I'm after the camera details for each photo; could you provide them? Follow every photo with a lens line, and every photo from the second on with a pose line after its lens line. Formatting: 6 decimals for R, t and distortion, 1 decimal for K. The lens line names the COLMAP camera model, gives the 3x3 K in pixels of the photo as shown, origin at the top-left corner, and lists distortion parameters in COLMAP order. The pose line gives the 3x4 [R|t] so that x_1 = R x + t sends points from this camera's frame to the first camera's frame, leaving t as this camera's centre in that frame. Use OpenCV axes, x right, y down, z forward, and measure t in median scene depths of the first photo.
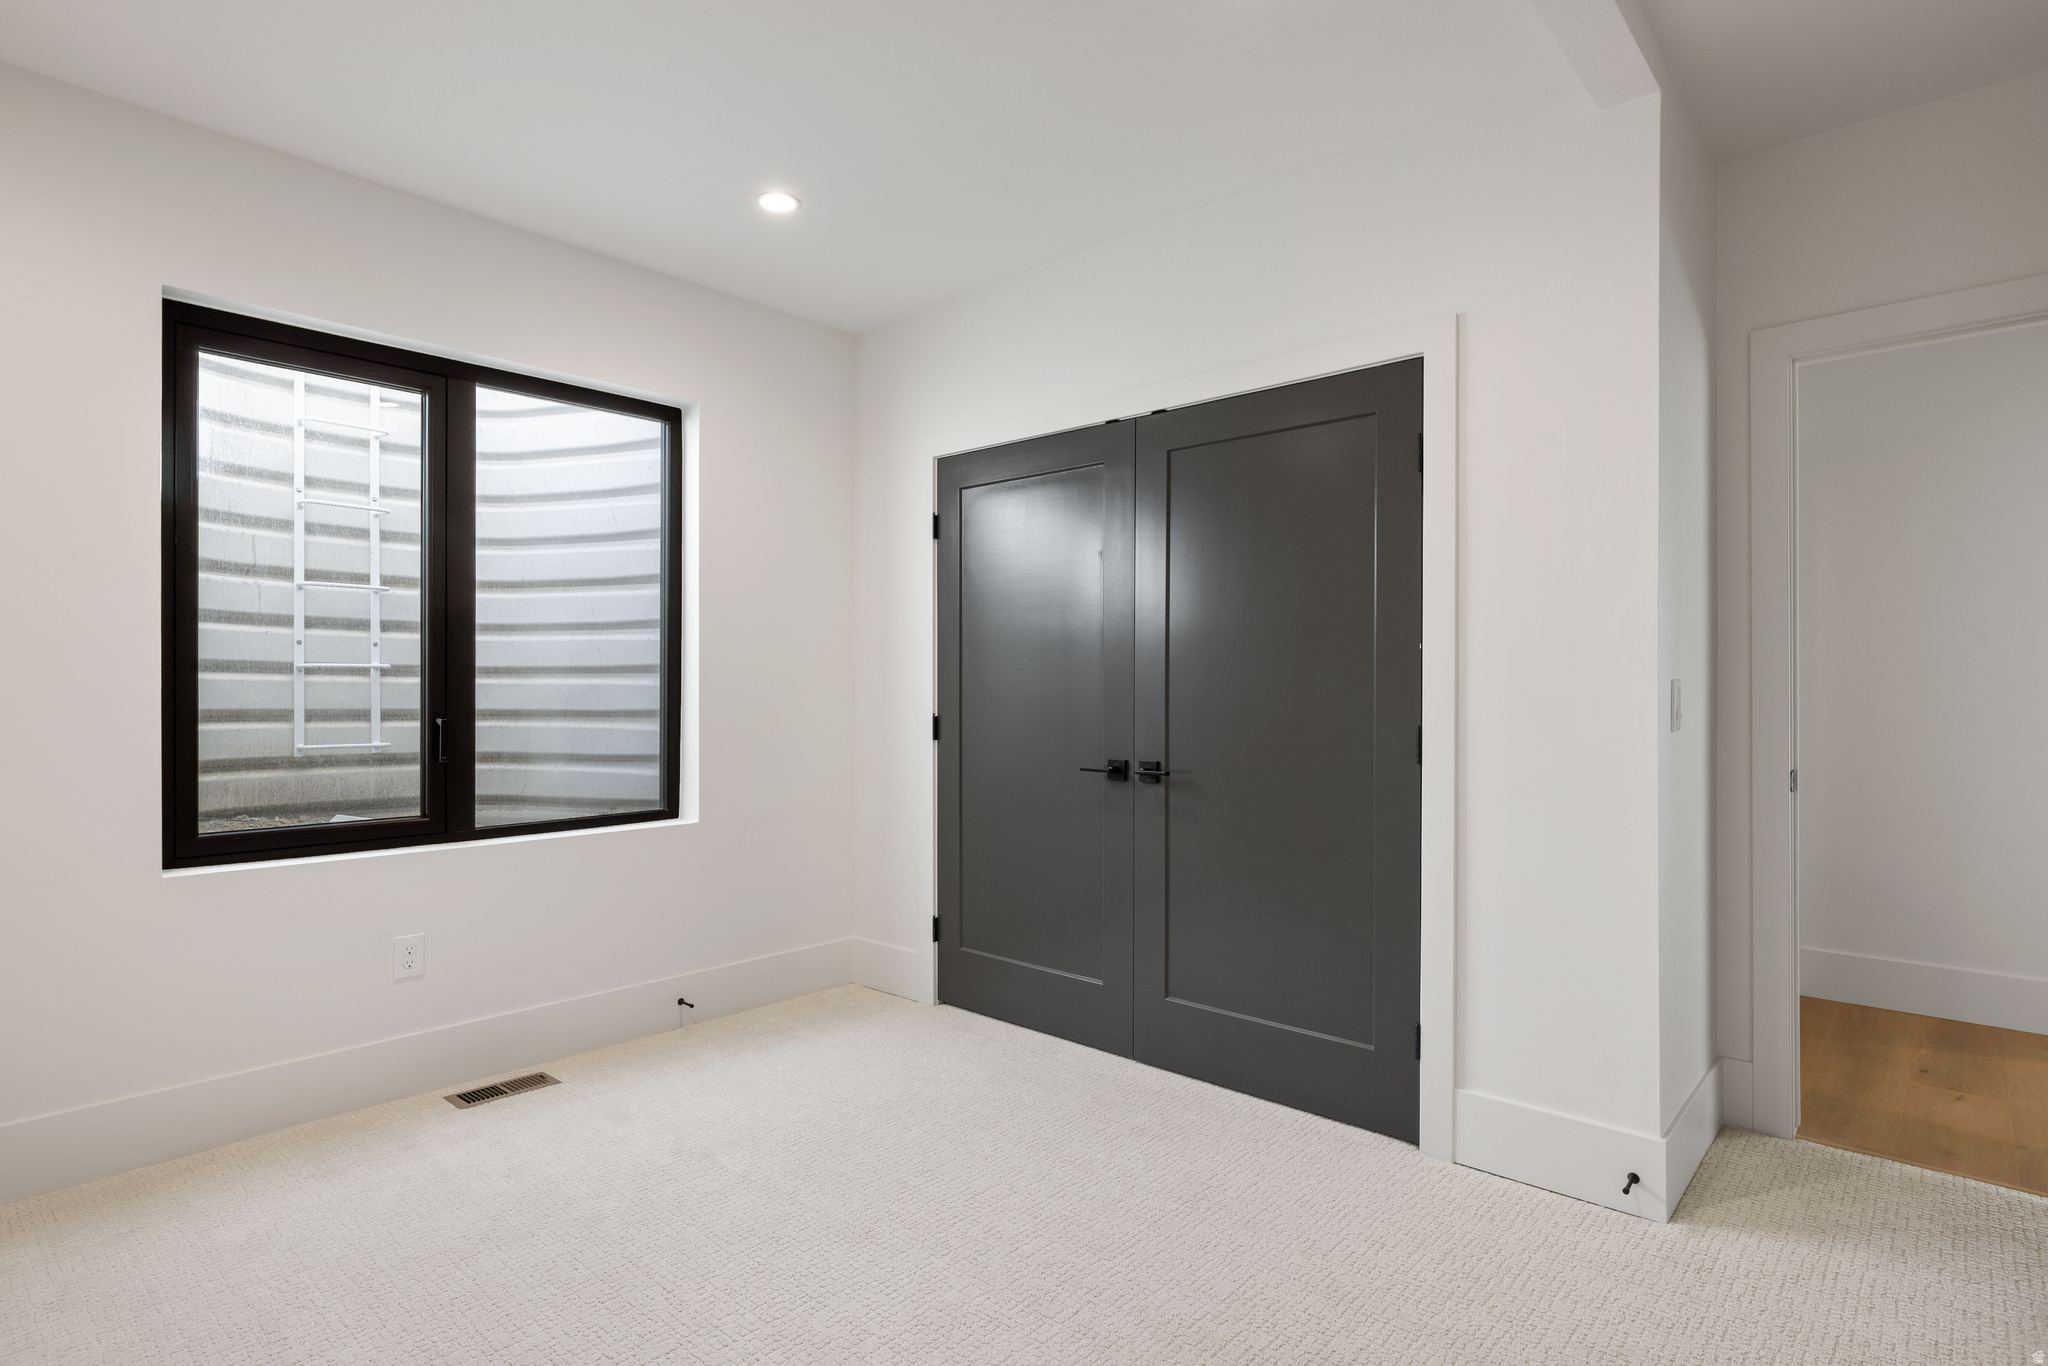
lens RADIAL K [[1046.9, 0, 1021.3], [0, 1046.9, 686.5], [0, 0, 1]] dist [-0.004822, 0.002470]
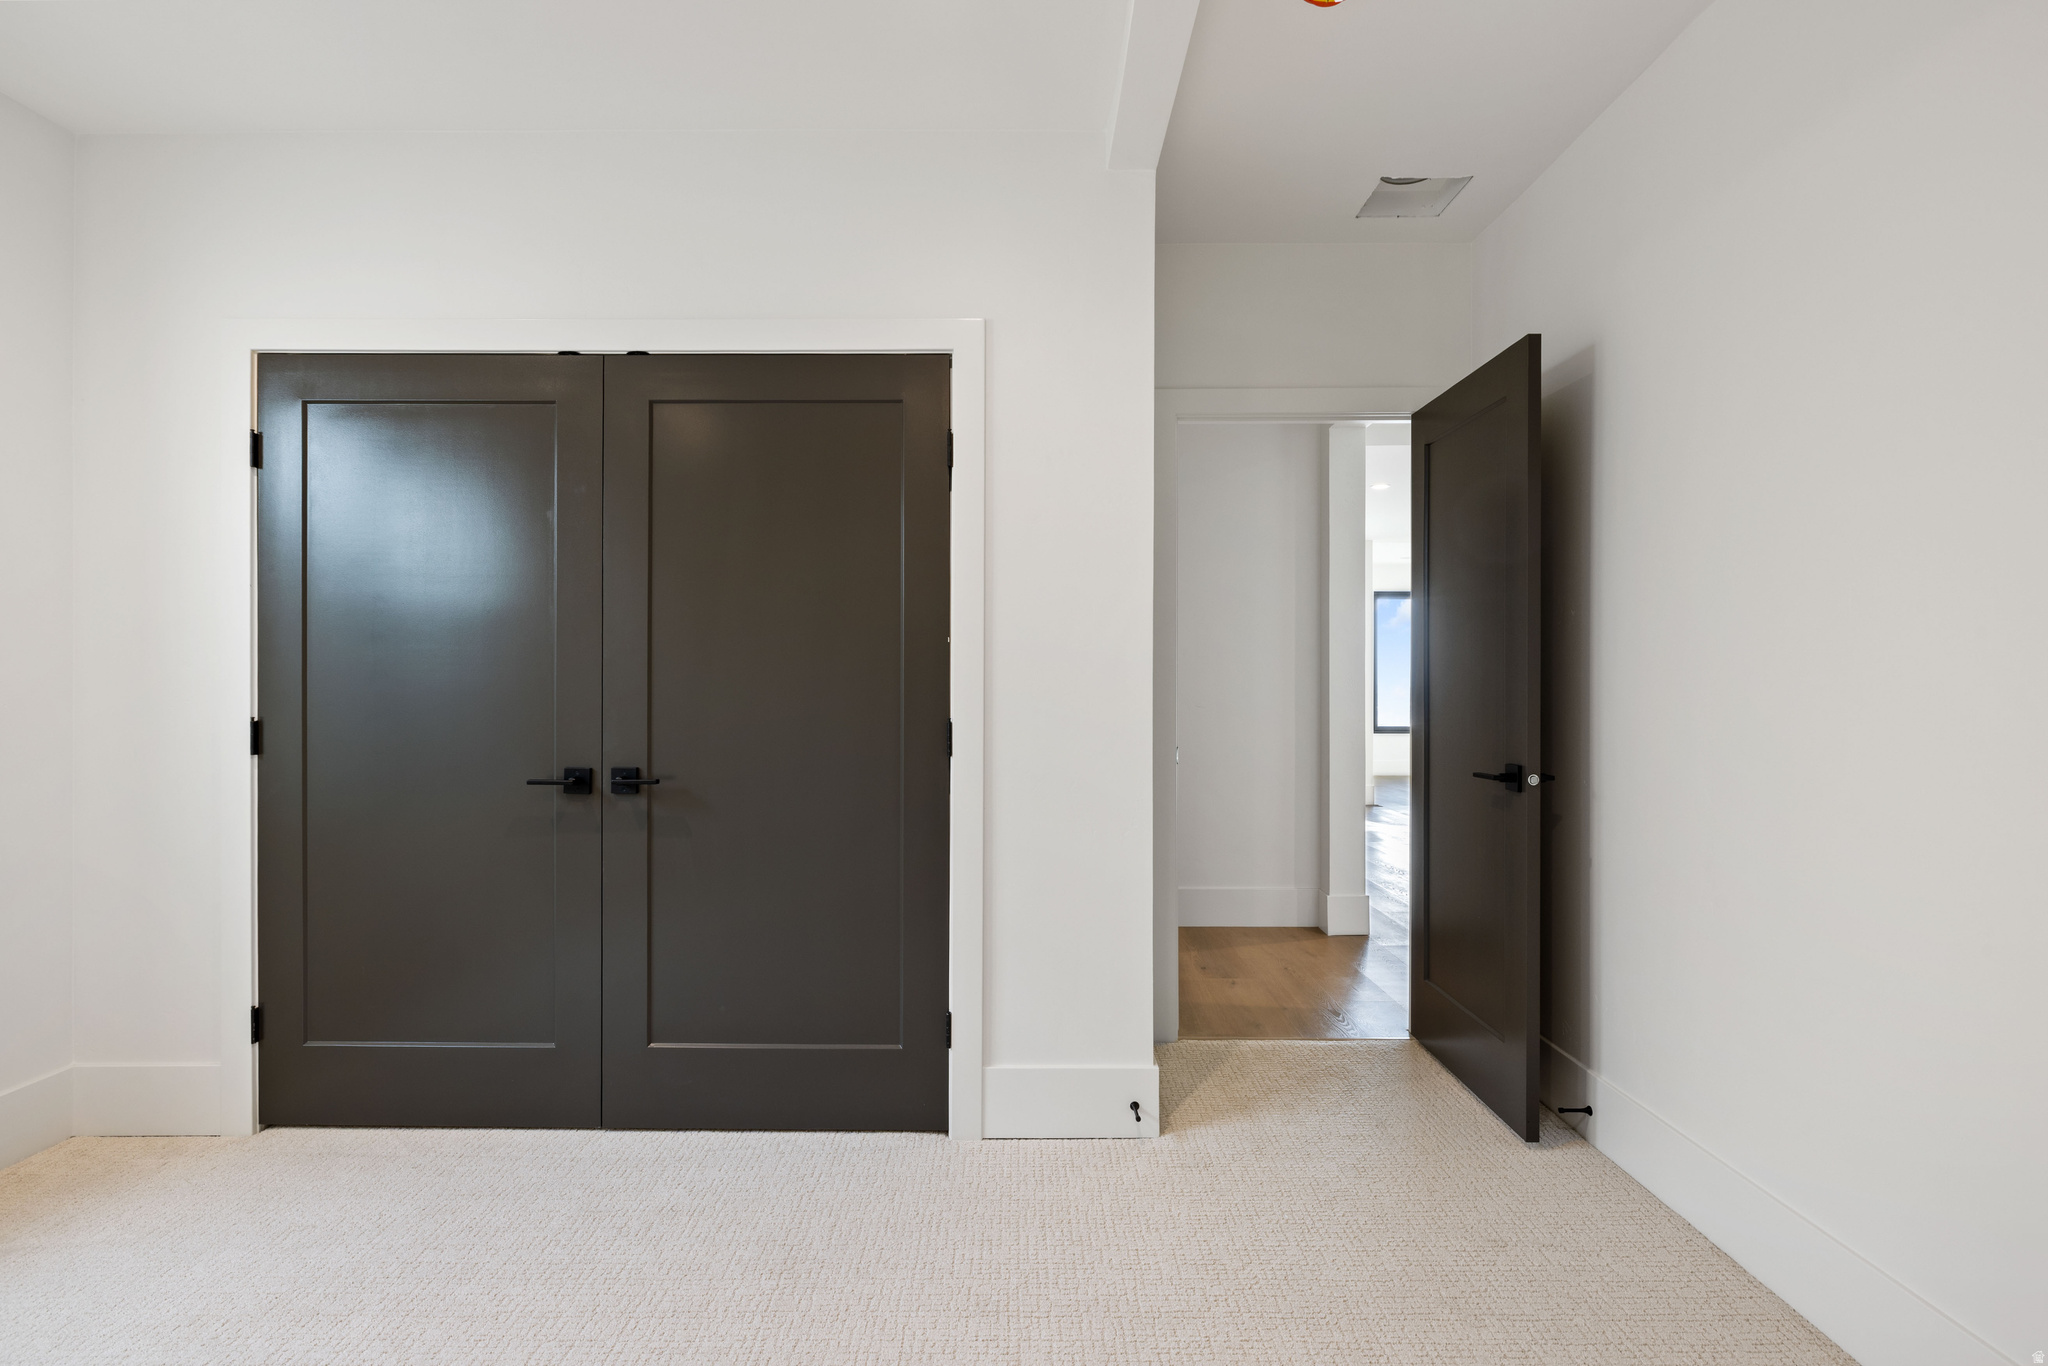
lens RADIAL K [[1046.9, 0, 1023.9], [0, 1046.9, 682.0], [0, 0, 1]] dist [-0.004822, 0.002470]
pose [[0.743722, -0.001477, 0.668487, -0.206169], [-0.001049, 0.999994, 0.003376, -0.000786], [-0.668488, -0.003212, 0.743716, 0.168558]]
